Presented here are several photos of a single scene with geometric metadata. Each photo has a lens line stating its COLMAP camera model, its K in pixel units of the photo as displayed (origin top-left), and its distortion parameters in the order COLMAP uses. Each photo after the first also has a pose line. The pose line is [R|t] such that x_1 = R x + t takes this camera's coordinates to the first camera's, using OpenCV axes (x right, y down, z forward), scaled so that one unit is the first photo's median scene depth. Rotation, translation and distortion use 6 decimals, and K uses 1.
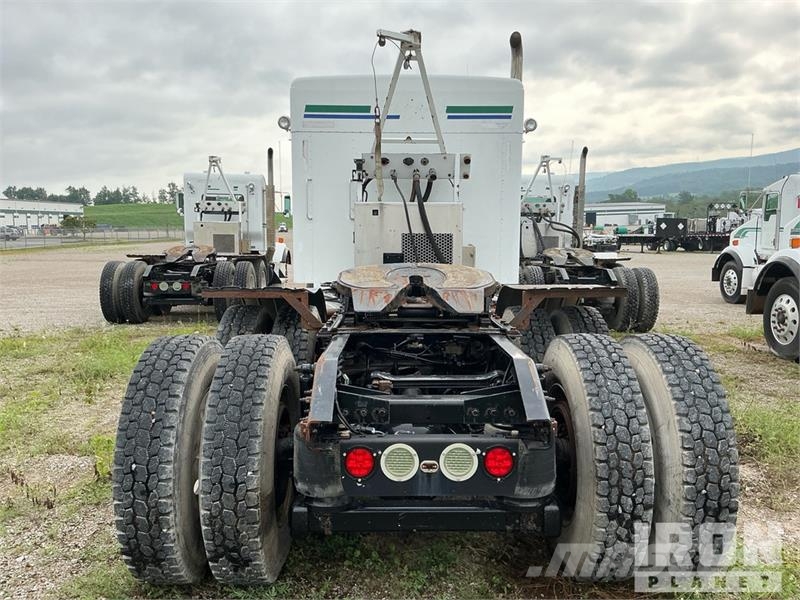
lens RADIAL K [[668.2, 0, 400.0], [0, 668.2, 300.0], [0, 0, 1]] dist [0.092019, -0.175043]
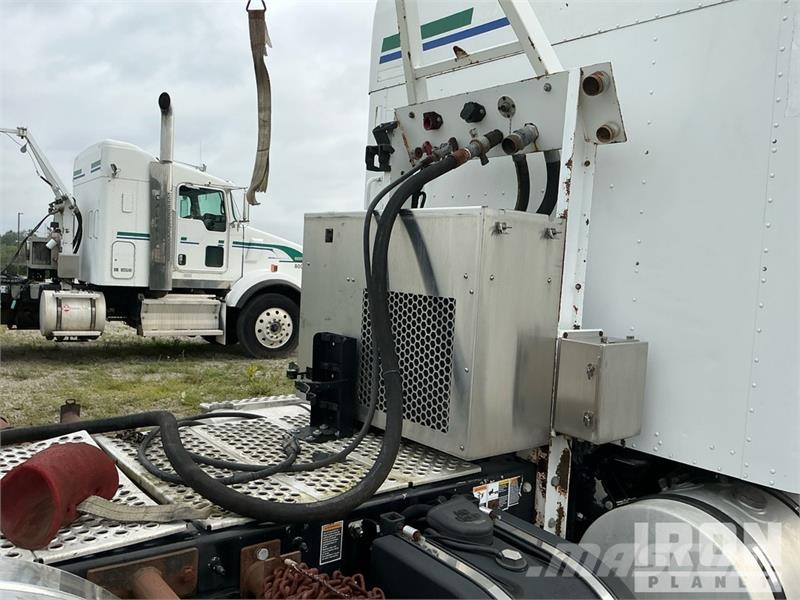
lens RADIAL K [[663.3, 0, 400.0], [0, 663.3, 300.0], [0, 0, 1]] dist [0.146518, -0.330648]
pose [[0.629174, 0.076317, -0.773509, 0.306044], [-0.131407, 0.991287, -0.009084, -0.088465], [0.766076, 0.107360, 0.633721, 0.736952]]
